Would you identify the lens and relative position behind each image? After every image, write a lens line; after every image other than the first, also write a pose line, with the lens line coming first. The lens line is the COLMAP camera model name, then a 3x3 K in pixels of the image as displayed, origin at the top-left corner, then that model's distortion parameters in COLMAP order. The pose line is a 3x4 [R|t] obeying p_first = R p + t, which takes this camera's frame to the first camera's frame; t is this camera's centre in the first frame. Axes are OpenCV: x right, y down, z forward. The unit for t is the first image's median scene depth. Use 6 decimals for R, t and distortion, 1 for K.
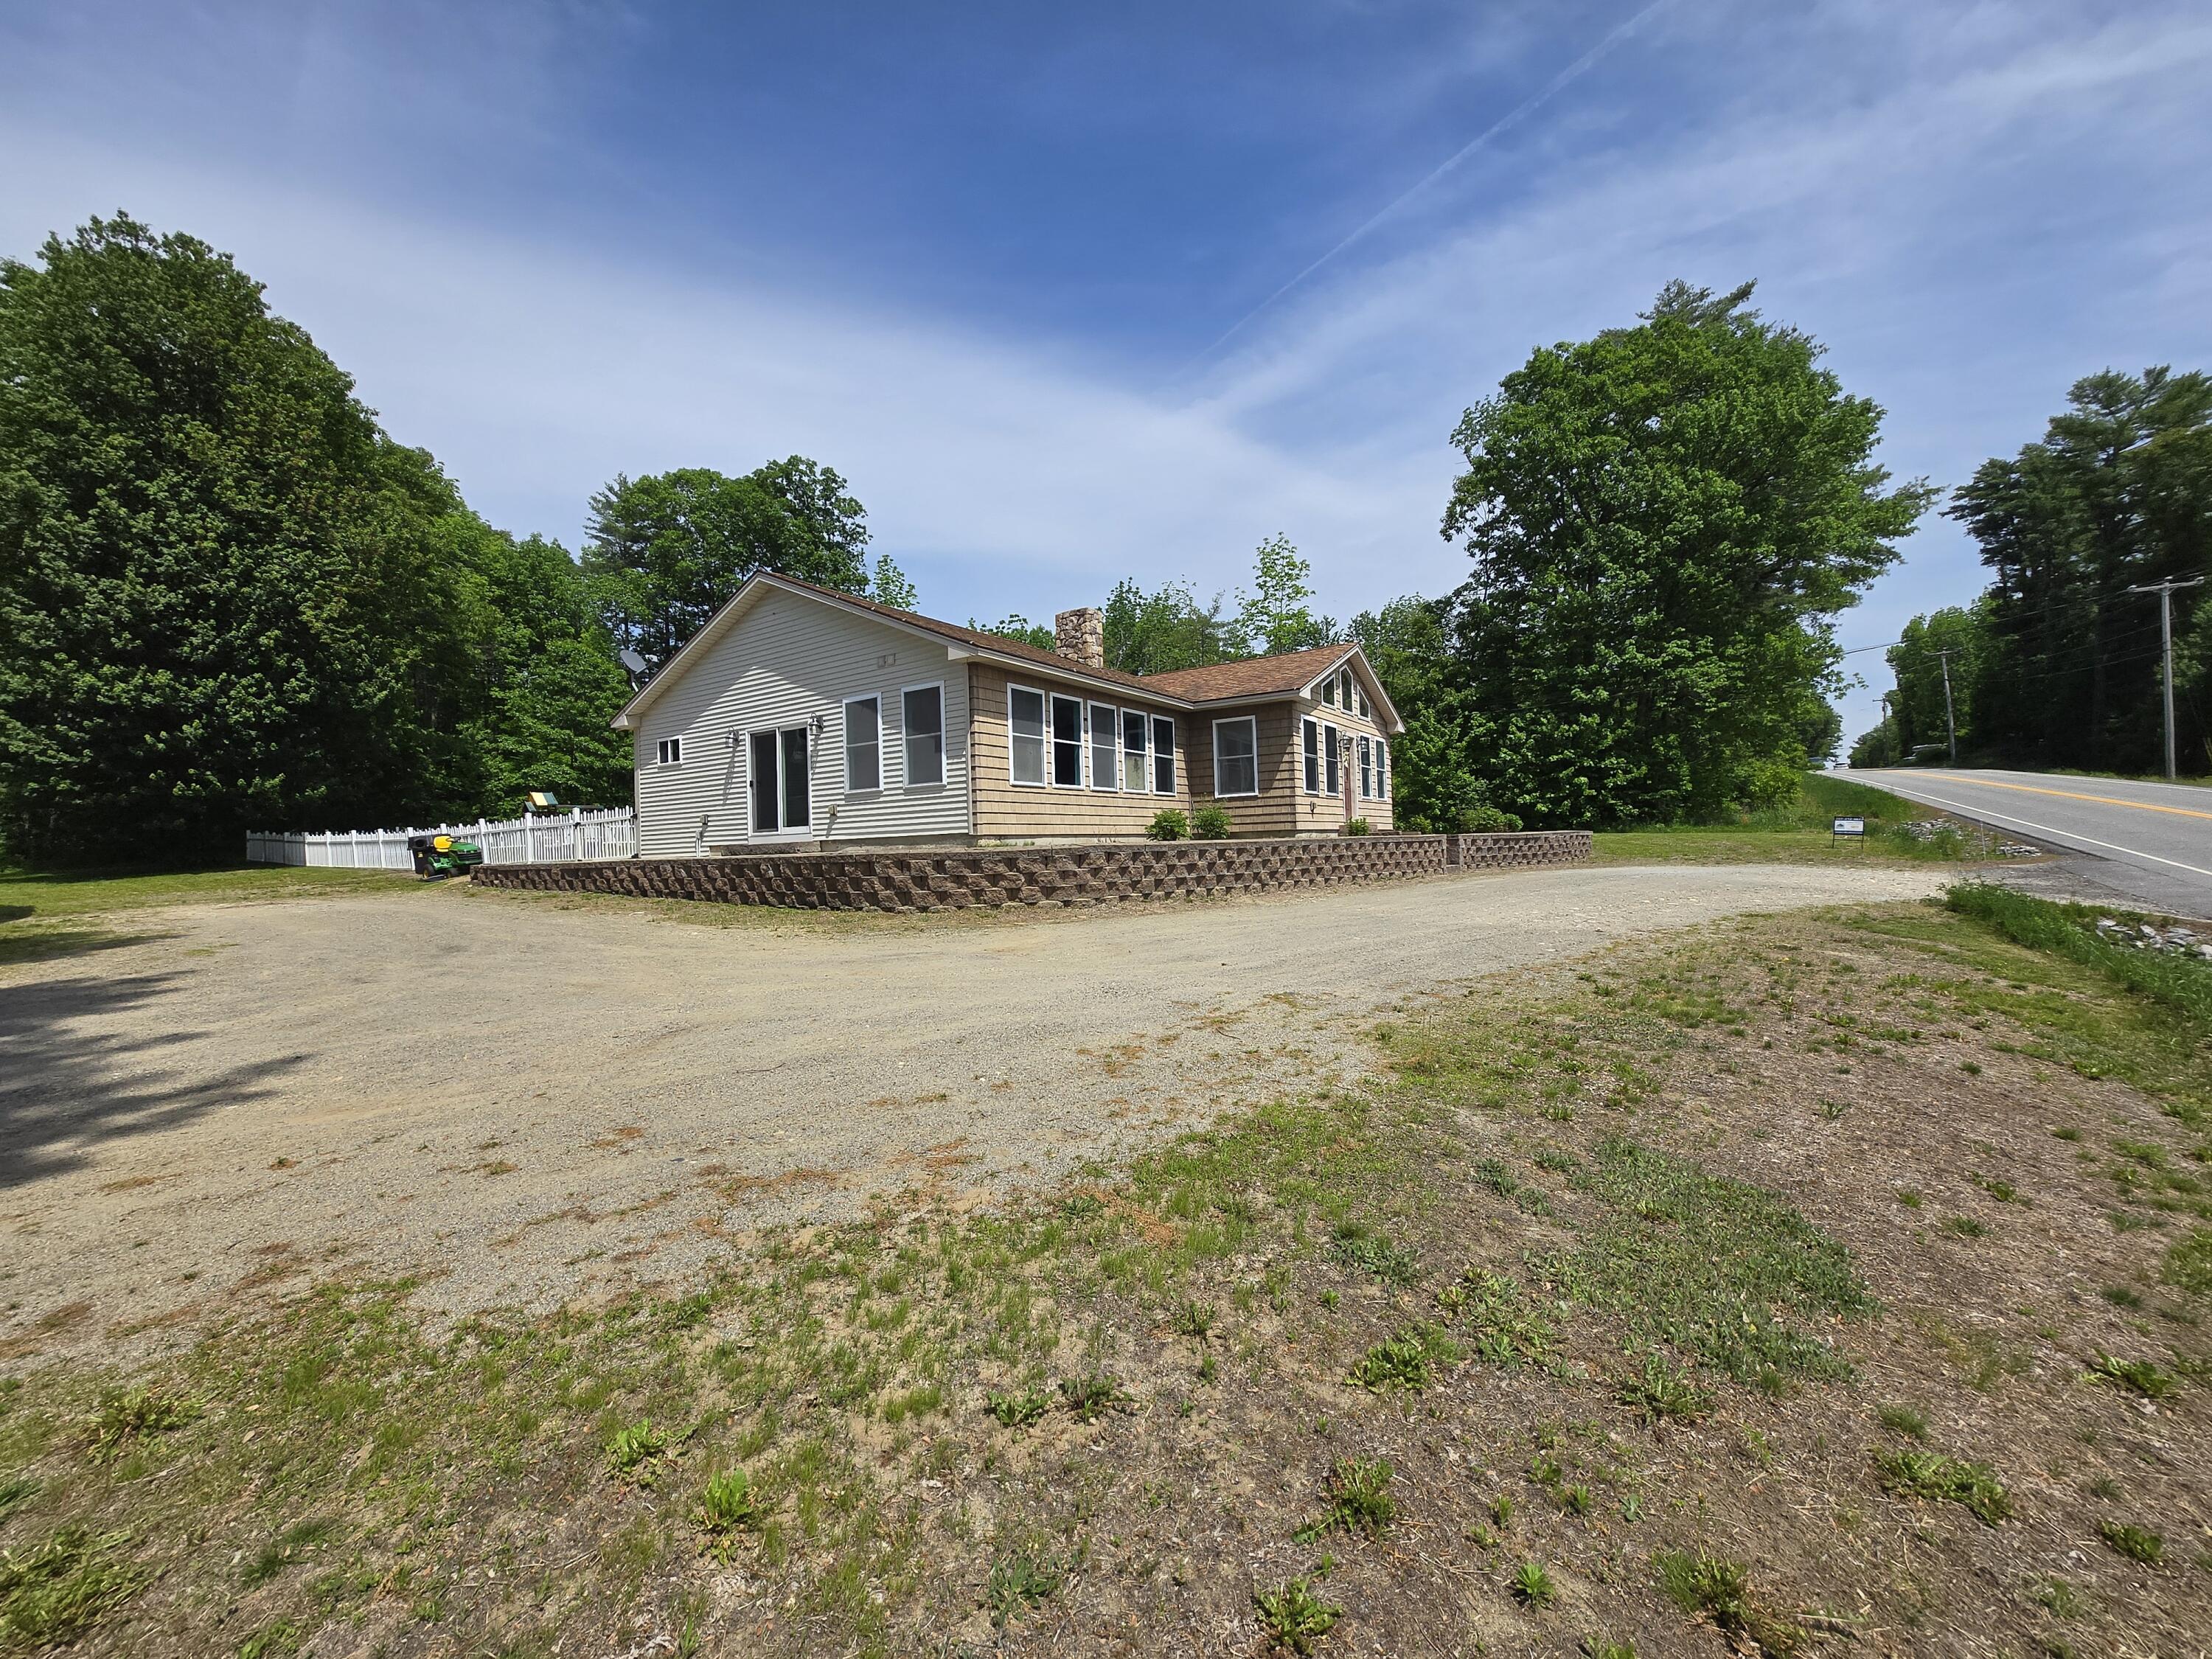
lens RADIAL K [[882.0, 0, 1116.5], [0, 882.0, 832.8], [0, 0, 1]] dist [-0.001393, -0.000917]
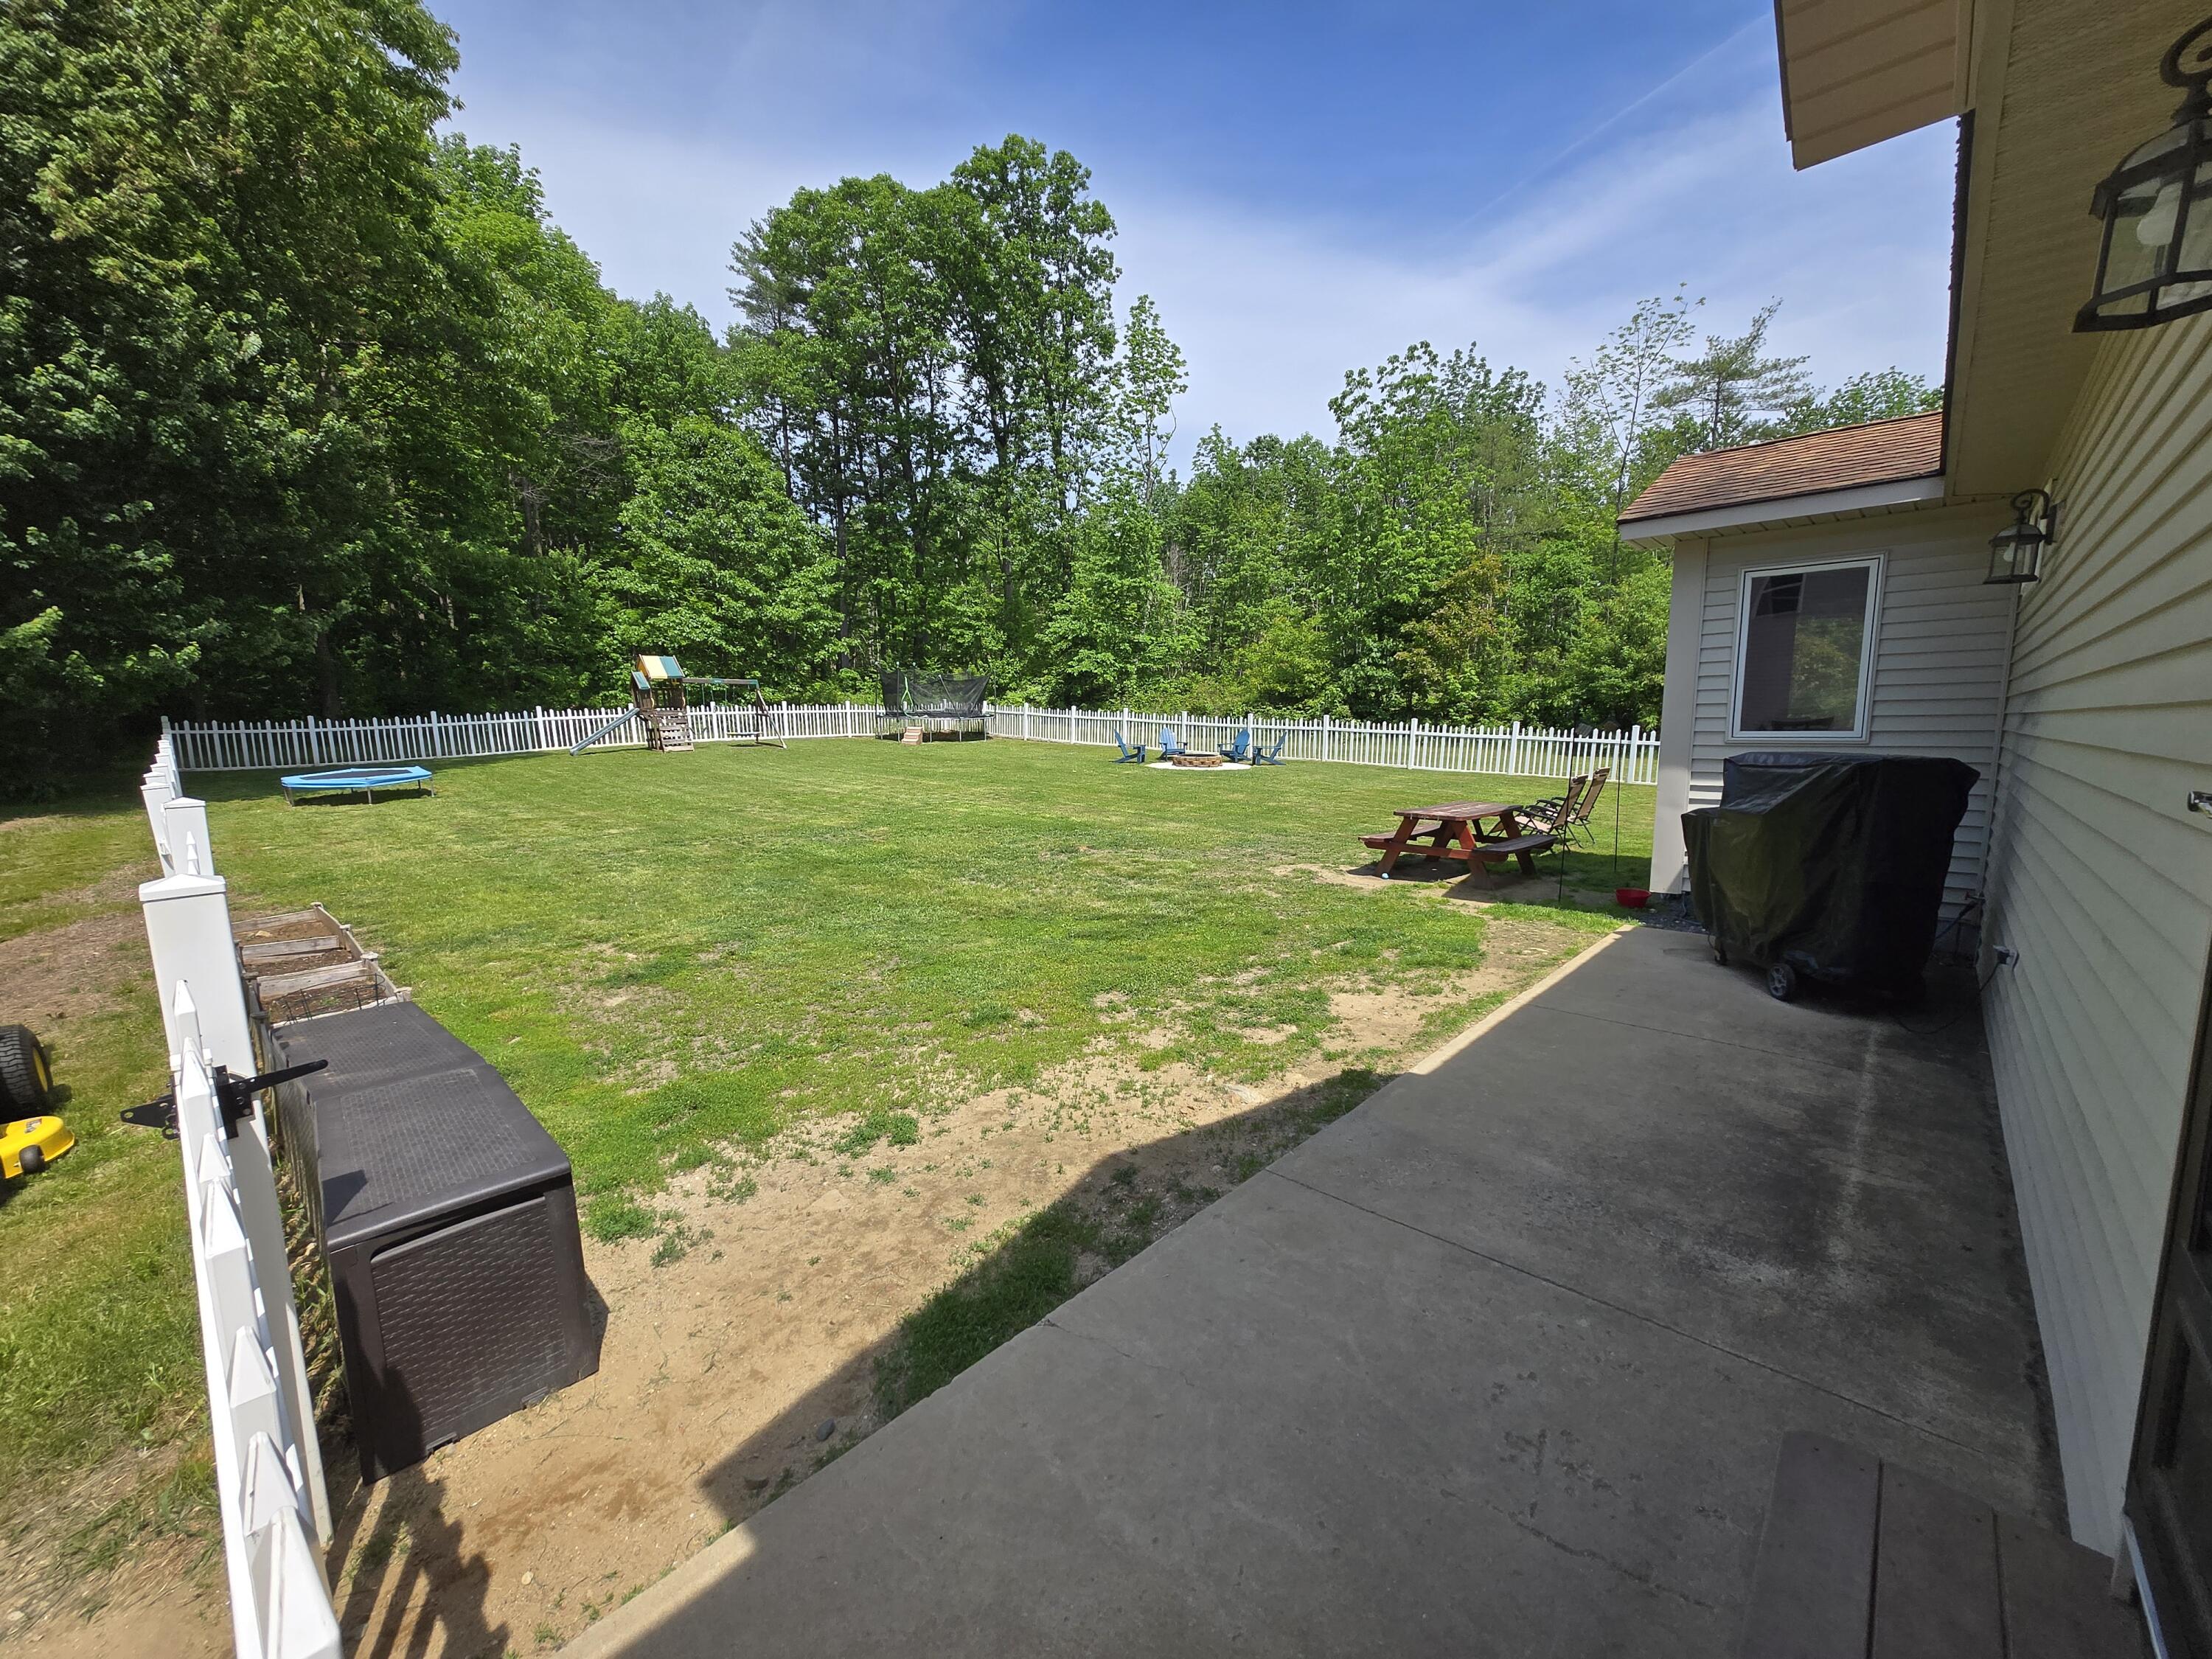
lens RADIAL K [[882.0, 0, 1093.4], [0, 882.0, 840.8], [0, 0, 1]] dist [-0.001393, -0.000917]
pose [[0.983261, 0.052470, -0.174482, -0.173650], [-0.025029, 0.987455, 0.155902, -0.015433], [0.180473, -0.148926, 0.972240, 0.312237]]
